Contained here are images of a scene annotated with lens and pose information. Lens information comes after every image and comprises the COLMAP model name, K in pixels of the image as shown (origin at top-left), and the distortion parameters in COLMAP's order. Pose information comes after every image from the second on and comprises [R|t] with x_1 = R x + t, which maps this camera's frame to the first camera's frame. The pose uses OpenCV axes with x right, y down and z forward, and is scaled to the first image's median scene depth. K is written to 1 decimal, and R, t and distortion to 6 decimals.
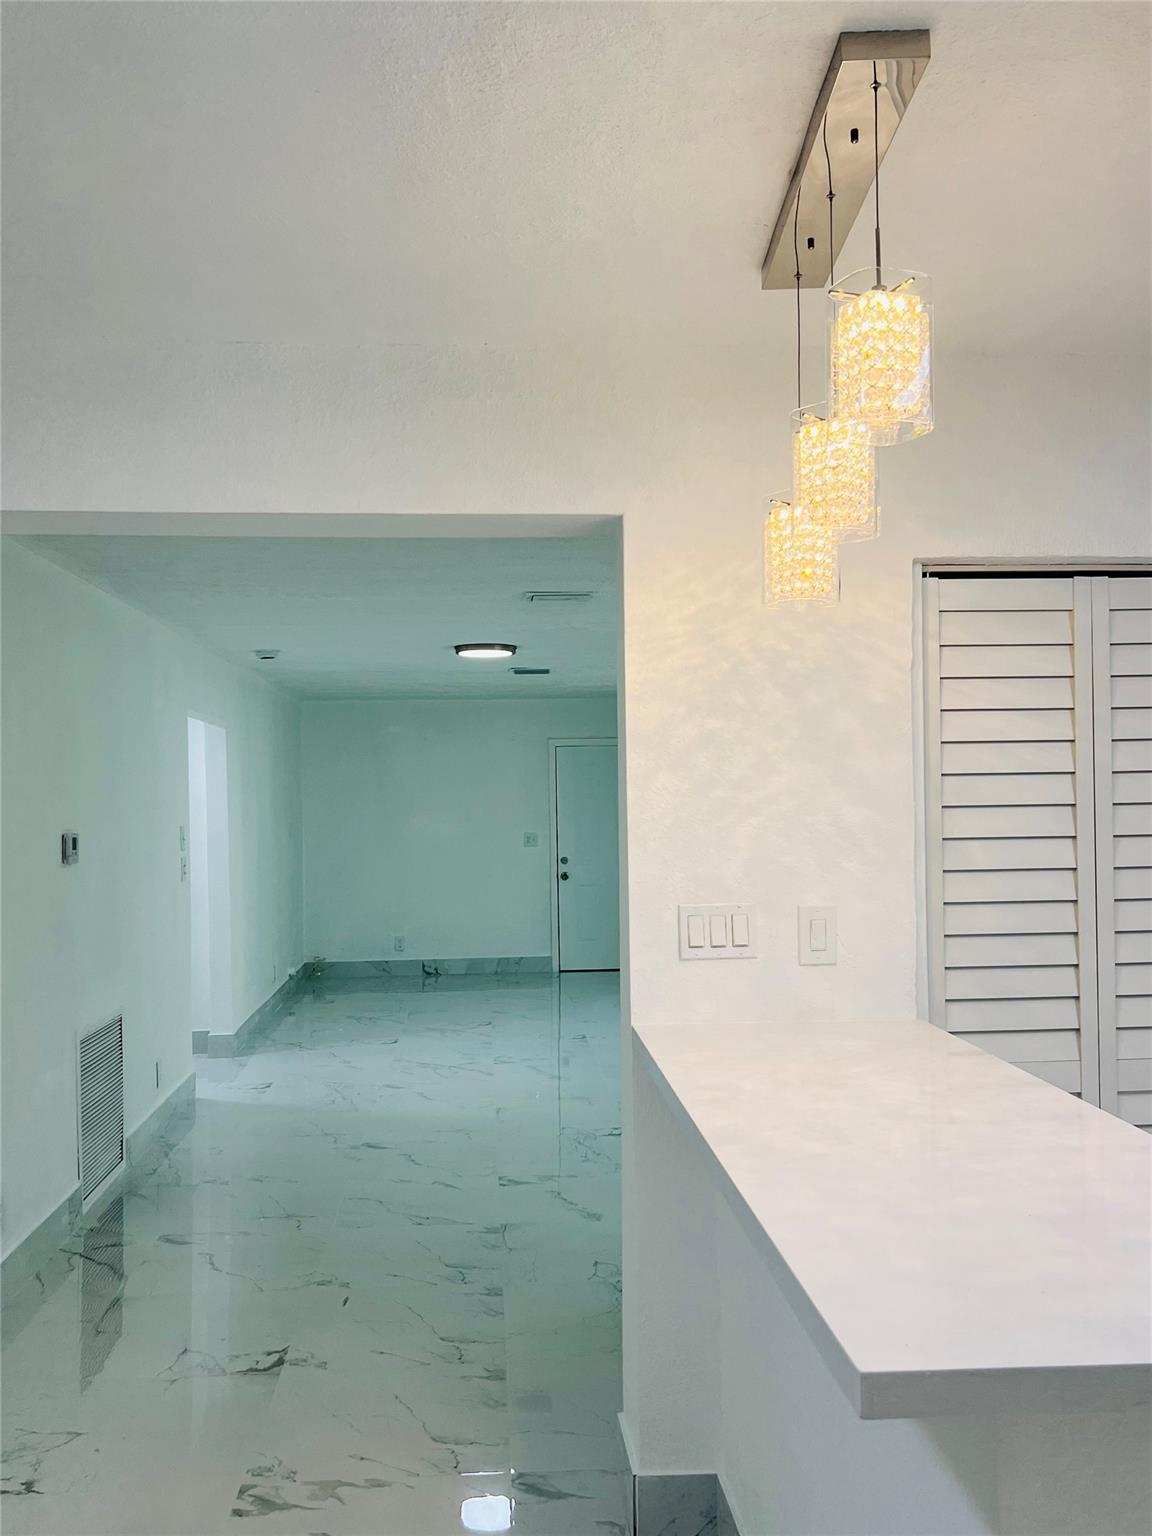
lens RADIAL K [[1324.8, 0, 566.1], [0, 1324.8, 781.2], [0, 0, 1]] dist [0.064963, -0.078033]
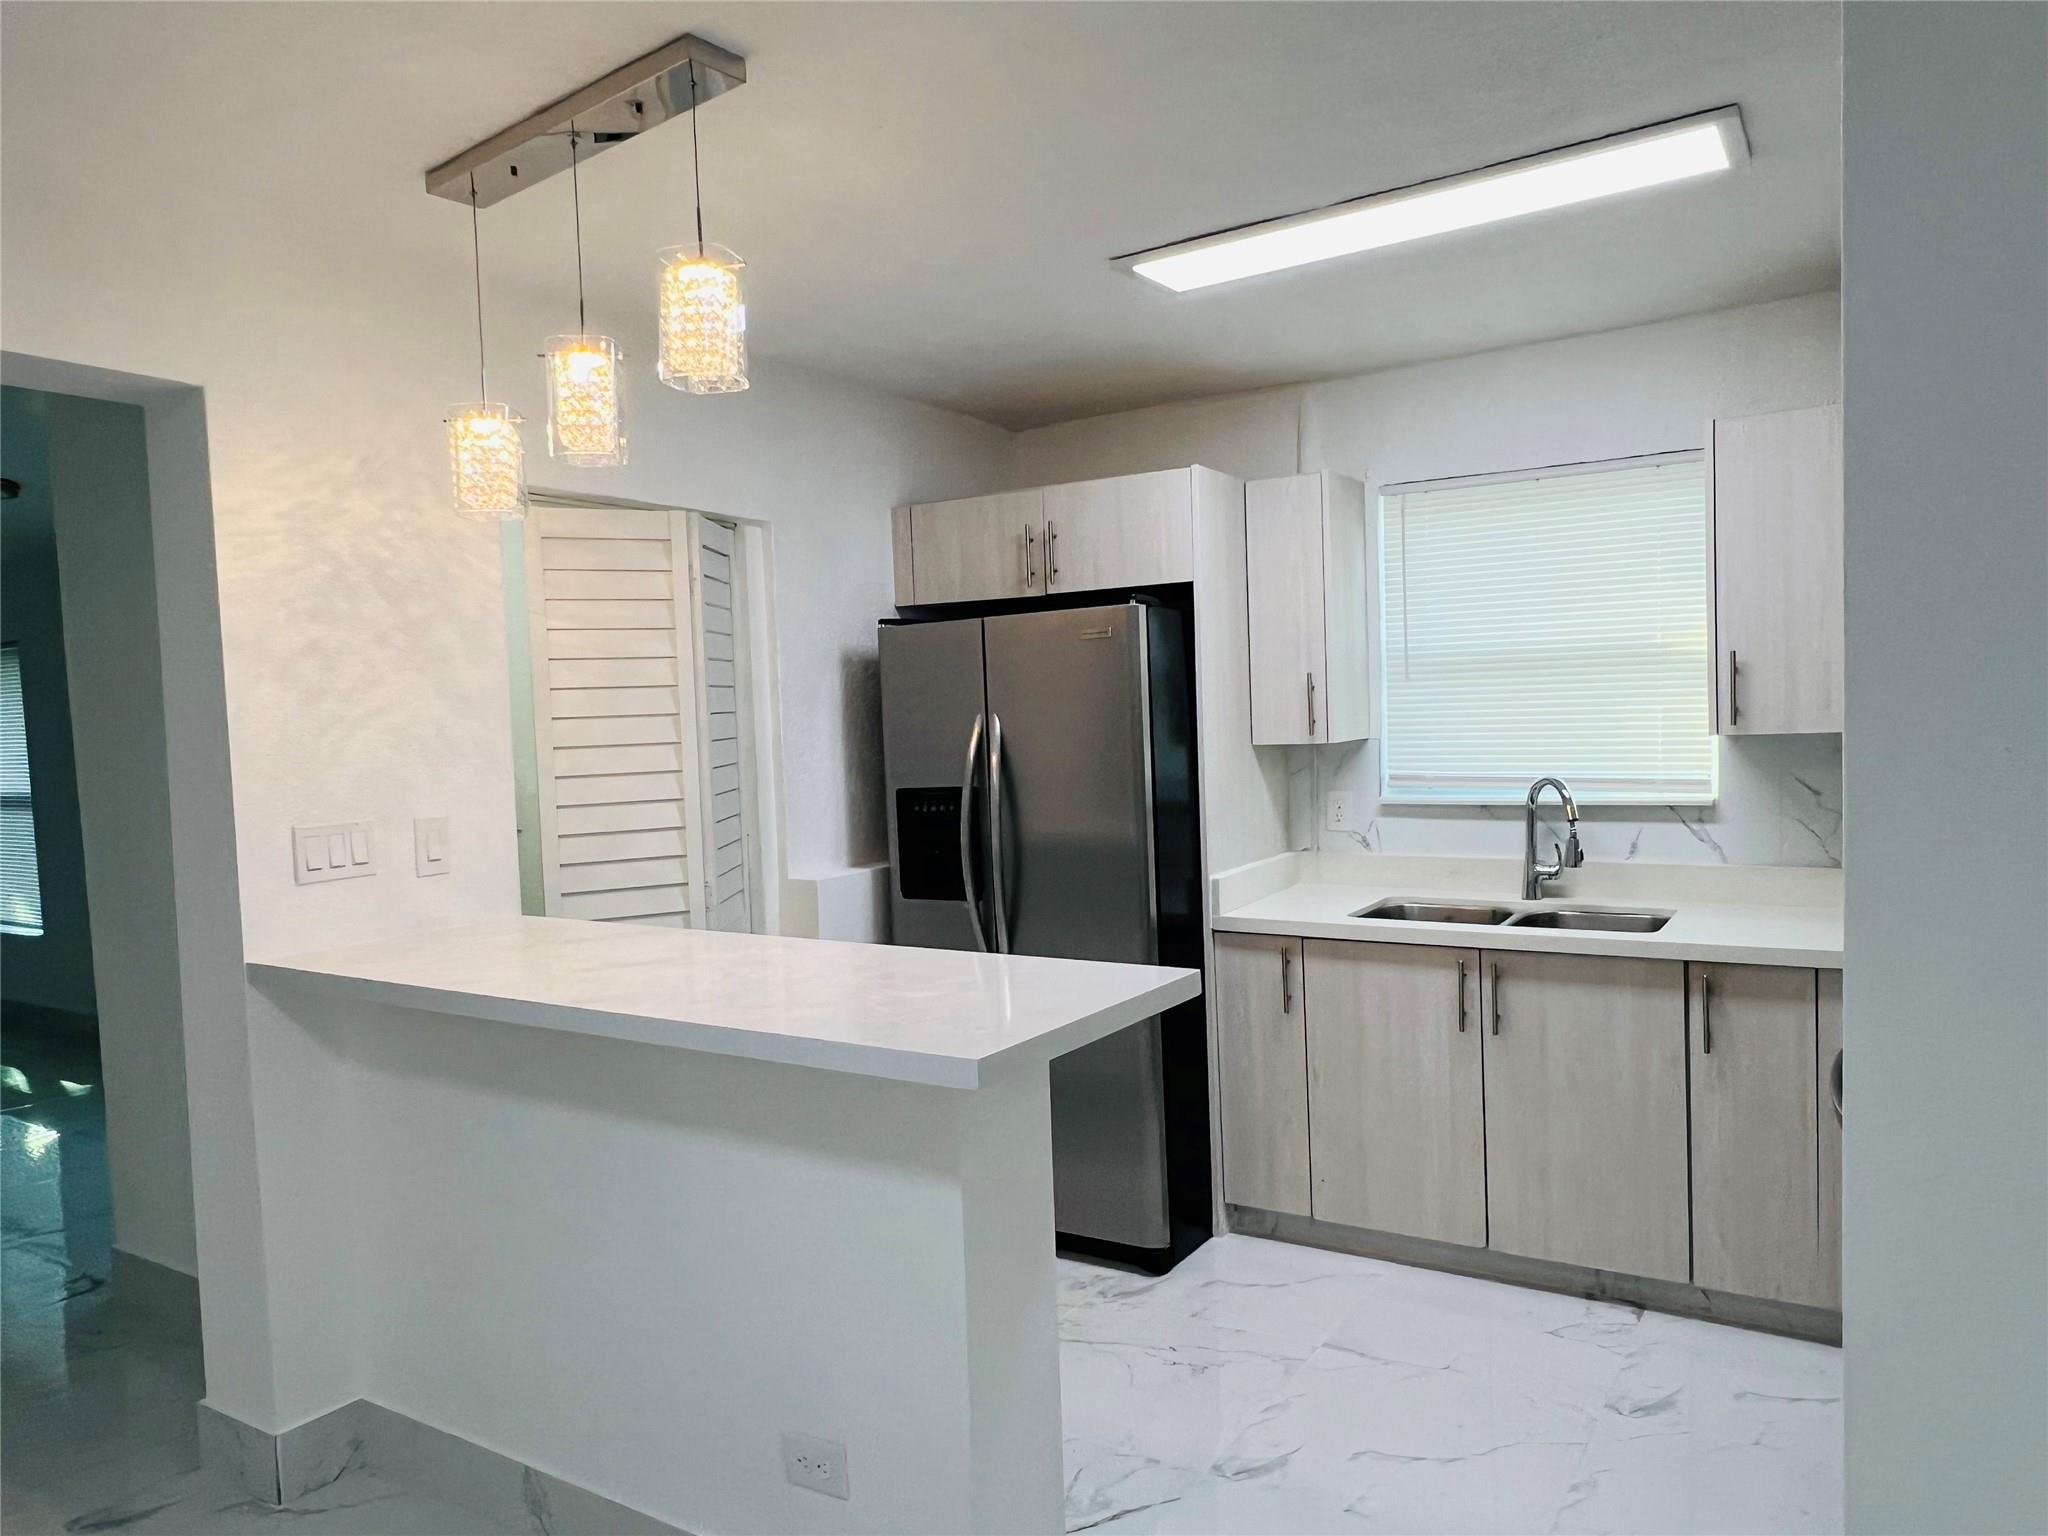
lens RADIAL K [[1343.7, 0, 1022.1], [0, 1343.7, 793.3], [0, 0, 1]] dist [-0.005074, -0.006672]
pose [[0.593469, -0.054437, 0.803014, -0.211866], [0.015110, 0.998288, 0.056507, 0.014874], [-0.804715, -0.021402, 0.593276, 0.021613]]
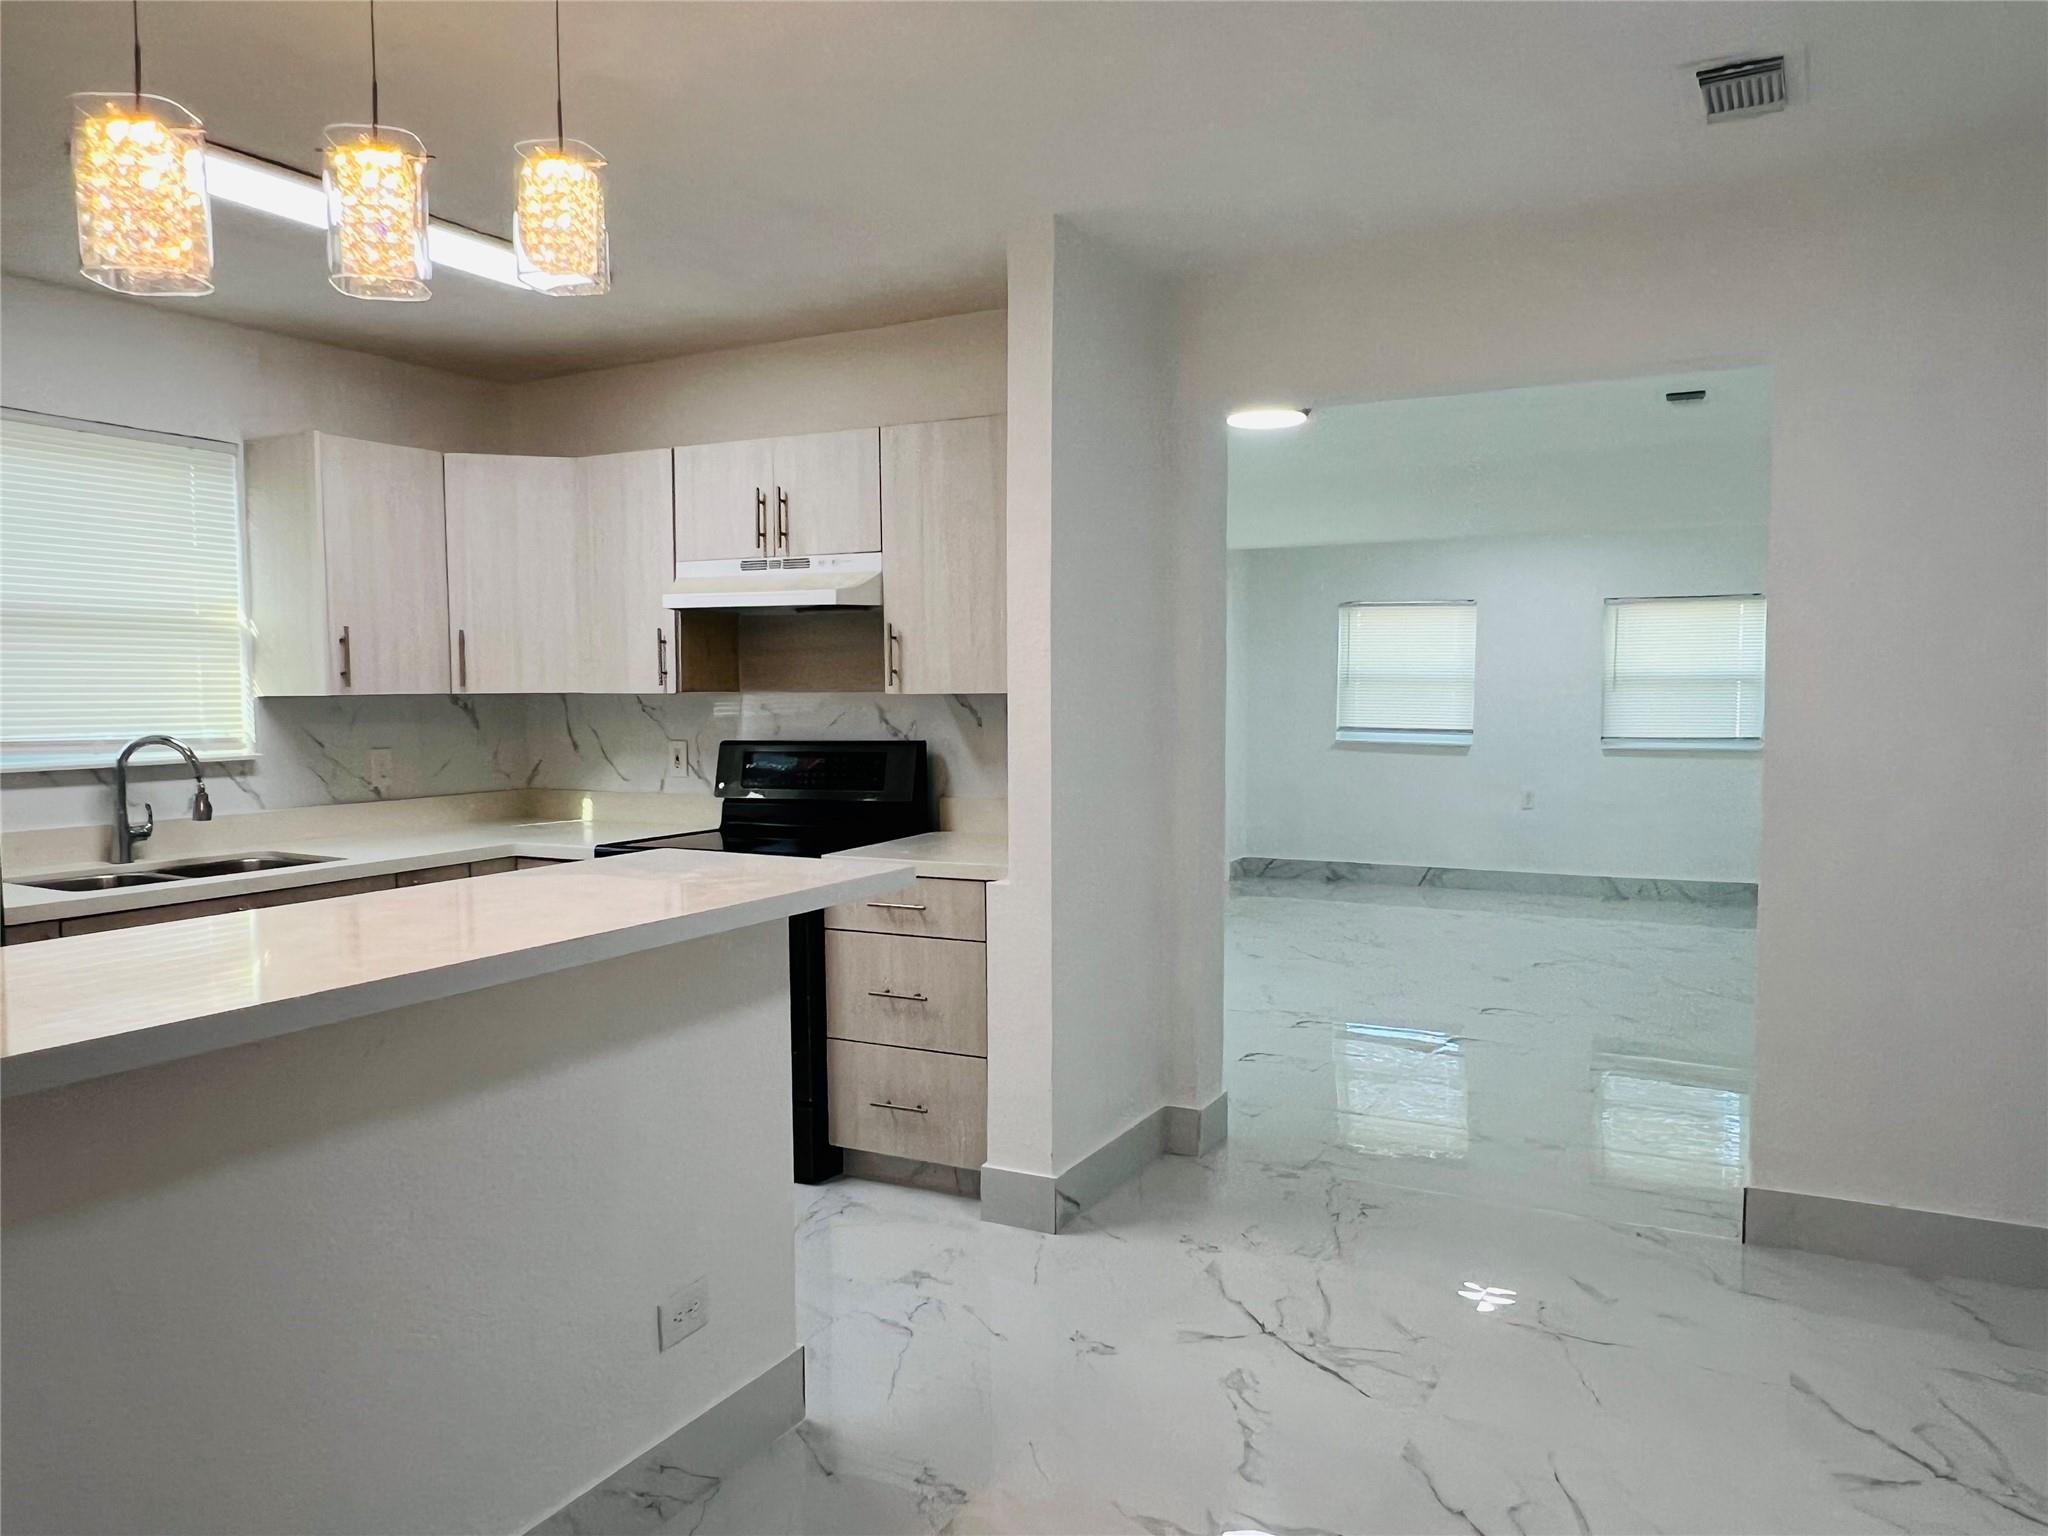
lens RADIAL K [[1473.7, 0, 1032.4], [0, 1473.7, 787.6], [0, 0, 1]] dist [-0.013808, 0.000607]
pose [[-0.858669, -0.025028, 0.511919, -0.284601], [0.002723, 0.998570, 0.053388, 0.039046], [-0.512523, 0.047237, -0.857373, 0.700226]]
